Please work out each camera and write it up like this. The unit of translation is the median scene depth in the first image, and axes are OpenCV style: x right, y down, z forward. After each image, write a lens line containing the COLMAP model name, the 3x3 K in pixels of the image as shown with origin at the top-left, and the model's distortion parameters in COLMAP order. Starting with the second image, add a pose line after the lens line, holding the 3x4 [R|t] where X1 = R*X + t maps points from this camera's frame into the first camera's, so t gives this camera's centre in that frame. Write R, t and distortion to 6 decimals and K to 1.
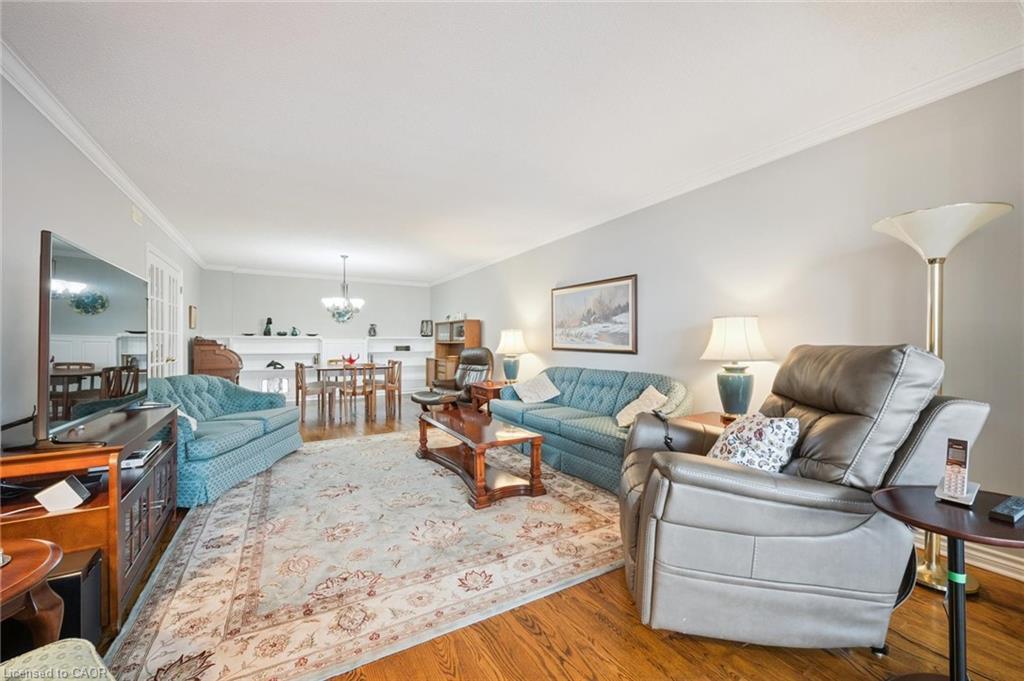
lens RADIAL K [[402.5, 0, 515.4], [0, 402.5, 344.7], [0, 0, 1]] dist [-0.000282, -0.000375]
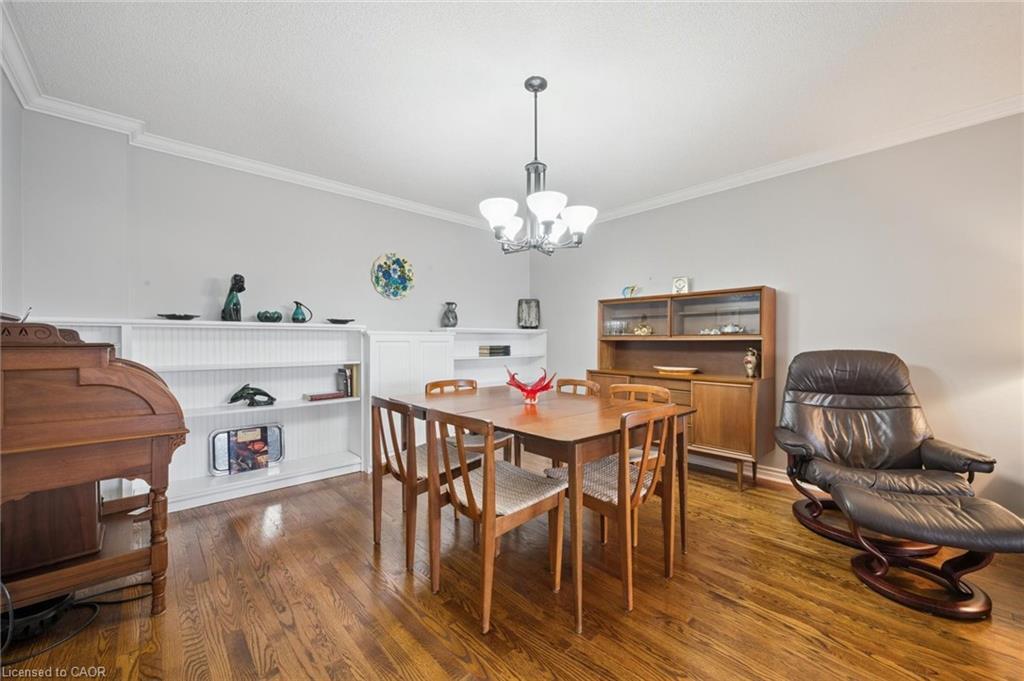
lens RADIAL K [[402.5, 0, 514.9], [0, 402.5, 341.2], [0, 0, 1]] dist [-0.000282, -0.000375]
pose [[0.981373, 0.002678, 0.192092, -0.423133], [-0.002213, 0.999994, -0.002636, -0.002597], [-0.192098, 0.002161, 0.981373, 0.568032]]
